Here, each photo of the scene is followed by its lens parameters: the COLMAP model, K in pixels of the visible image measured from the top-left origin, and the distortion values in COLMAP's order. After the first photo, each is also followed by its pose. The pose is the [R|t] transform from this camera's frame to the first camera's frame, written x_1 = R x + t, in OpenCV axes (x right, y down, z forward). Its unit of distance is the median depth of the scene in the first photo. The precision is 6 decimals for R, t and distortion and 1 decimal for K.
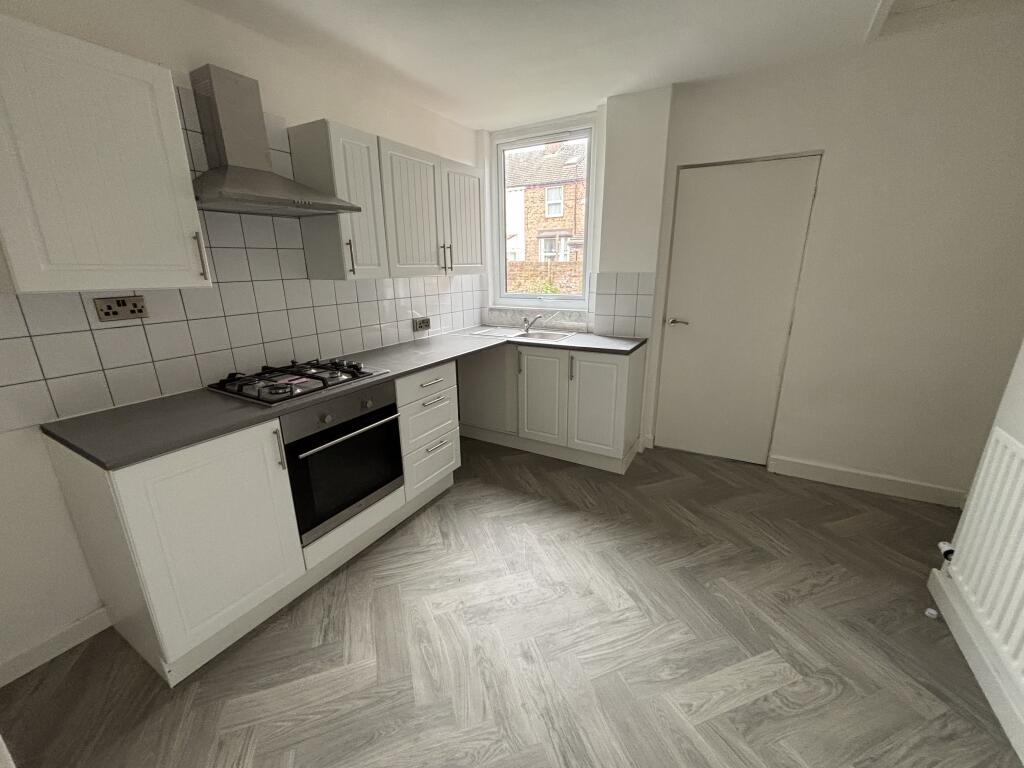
lens RADIAL K [[413.4, 0, 510.1], [0, 413.4, 383.0], [0, 0, 1]] dist [0.003427, 0.000330]
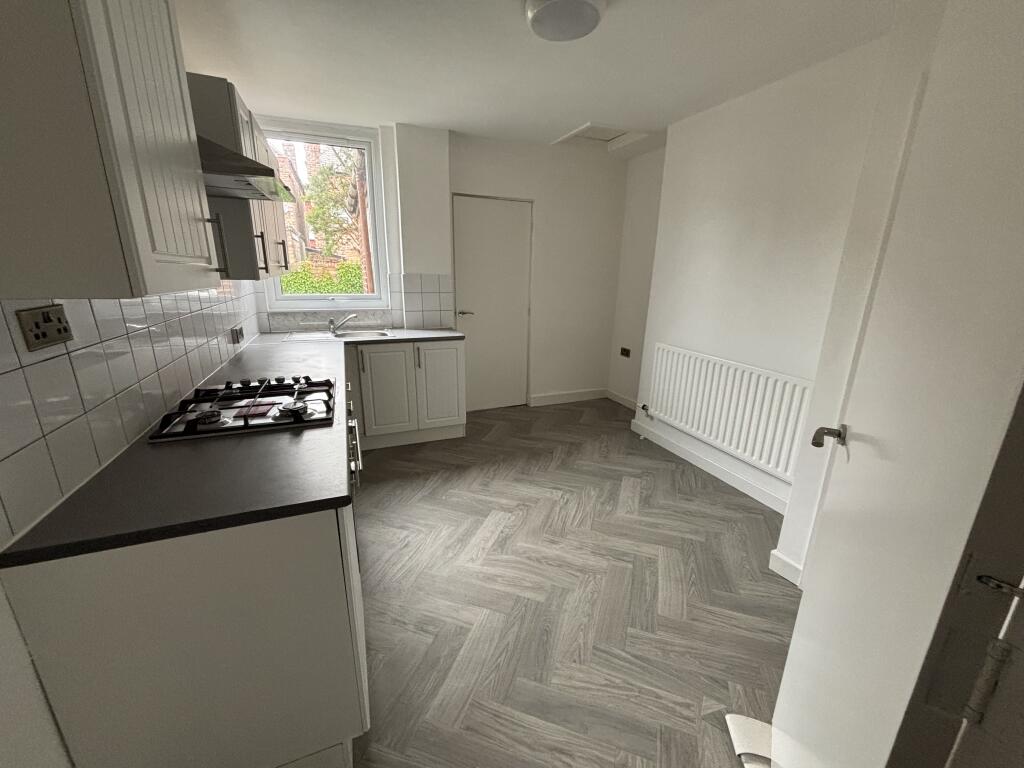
lens RADIAL K [[413.4, 0, 507.7], [0, 413.4, 384.2], [0, 0, 1]] dist [0.003427, 0.000330]
pose [[0.621380, -0.191997, 0.759621, -0.609627], [0.195849, 0.976795, 0.086682, -0.015829], [-0.758637, 0.094909, 0.644563, 0.091034]]
